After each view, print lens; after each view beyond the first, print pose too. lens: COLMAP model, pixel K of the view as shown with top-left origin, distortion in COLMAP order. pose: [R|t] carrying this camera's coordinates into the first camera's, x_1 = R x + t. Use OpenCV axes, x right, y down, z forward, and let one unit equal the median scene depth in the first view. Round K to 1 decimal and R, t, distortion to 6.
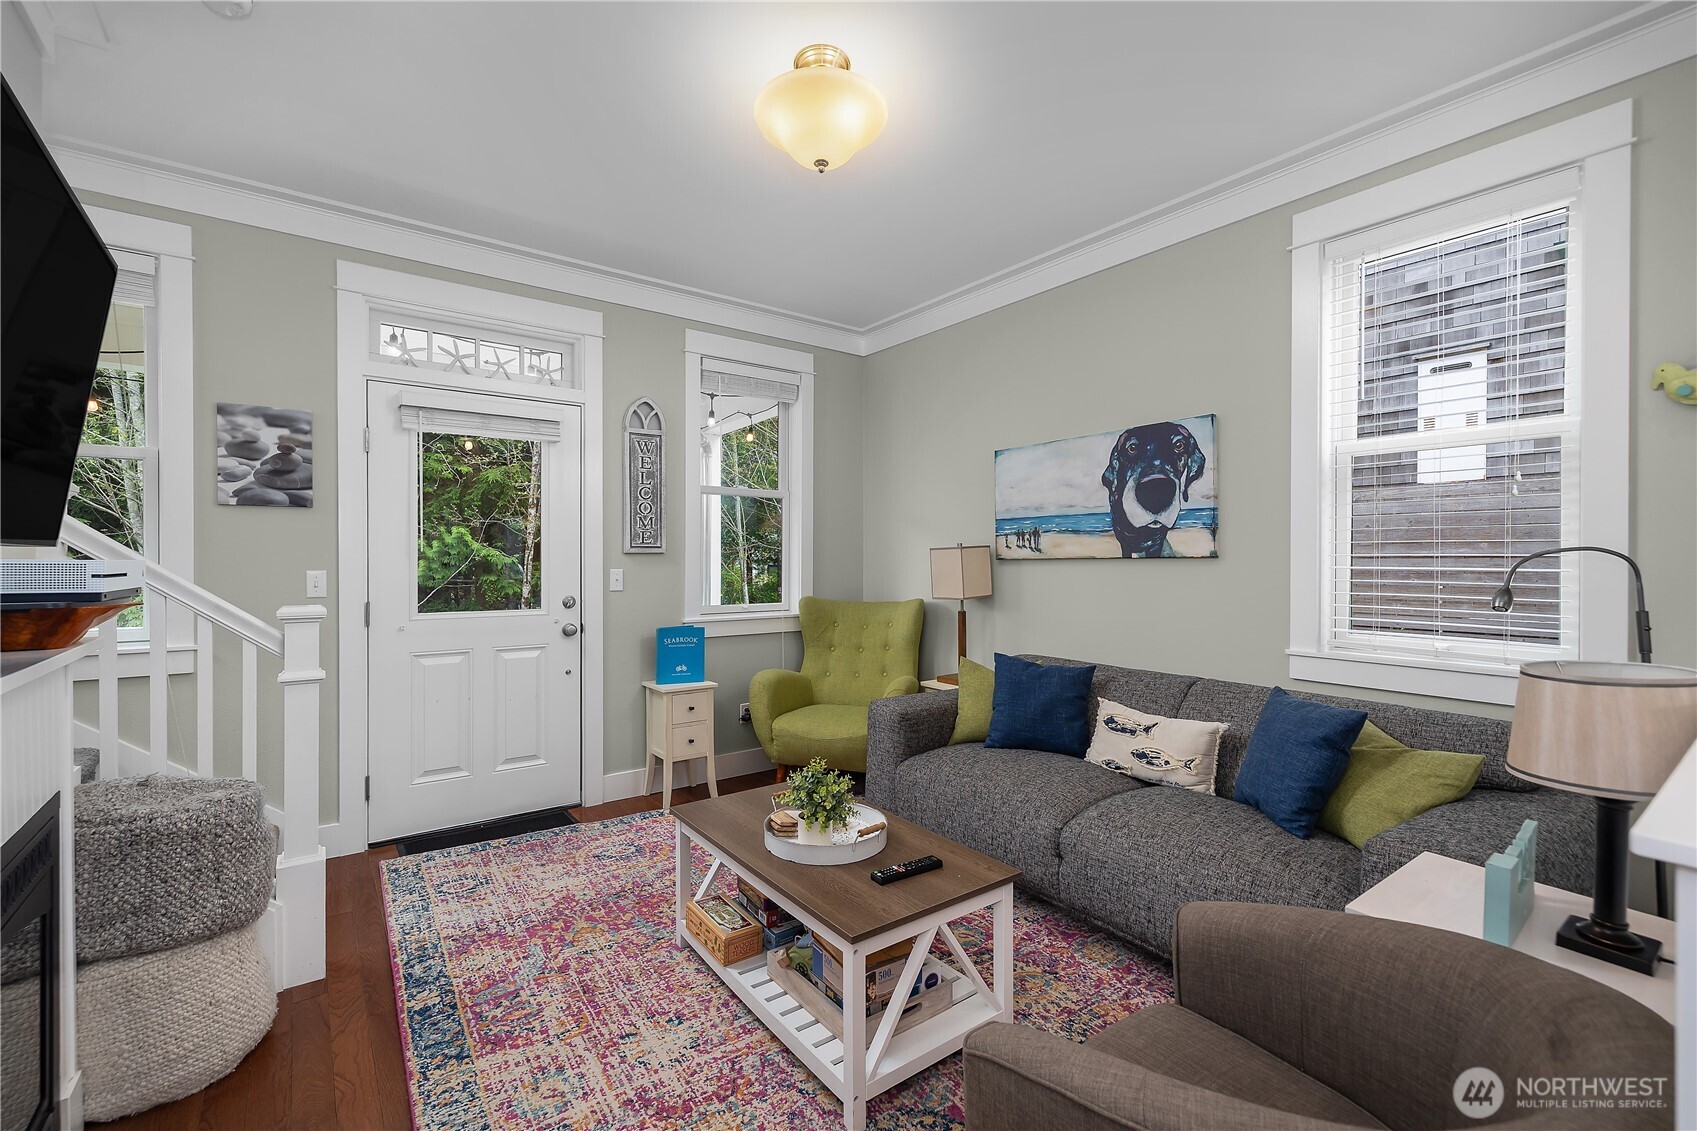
lens RADIAL K [[721.4, 0, 846.3], [0, 721.4, 562.1], [0, 0, 1]] dist [0.005448, -0.002314]
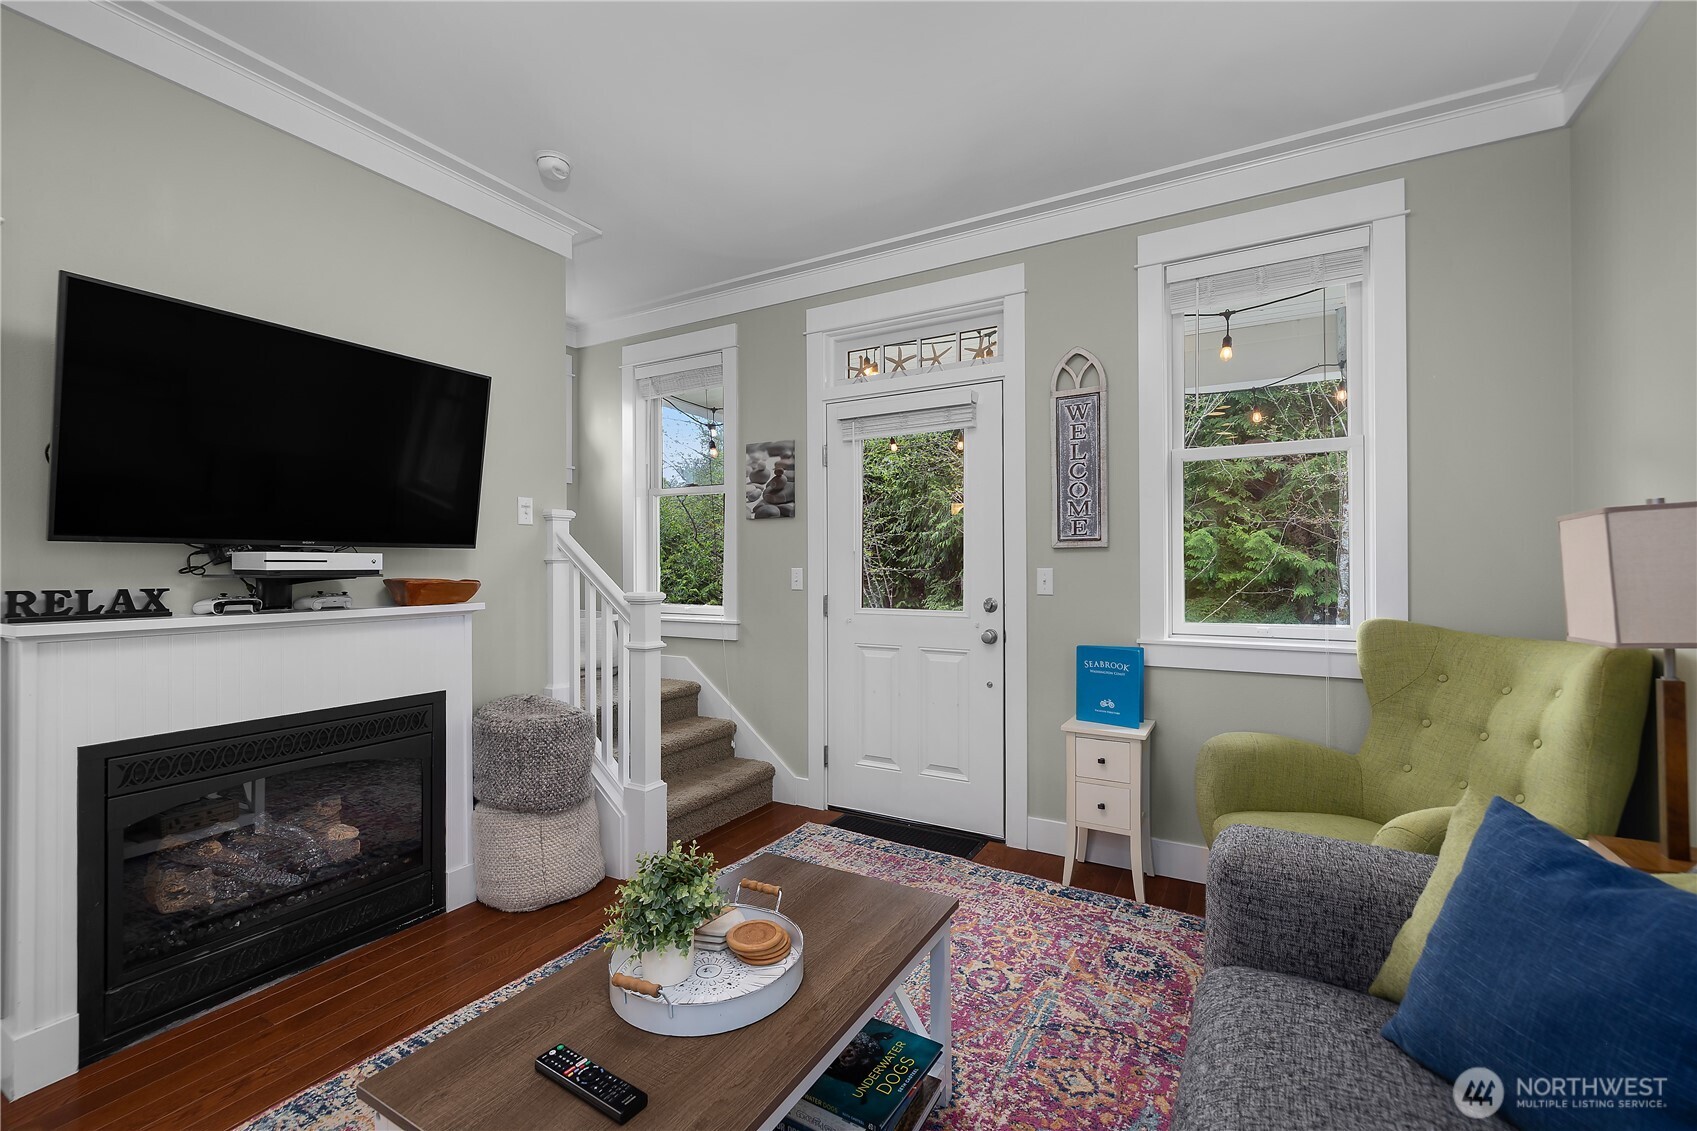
lens RADIAL K [[721.4, 0, 853.5], [0, 721.4, 562.2], [0, 0, 1]] dist [0.005448, -0.002314]
pose [[0.403288, -0.008148, -0.915037, 0.420958], [-0.001293, 0.999954, -0.009474, 0.013254], [0.915072, 0.005003, 0.403259, 0.582500]]
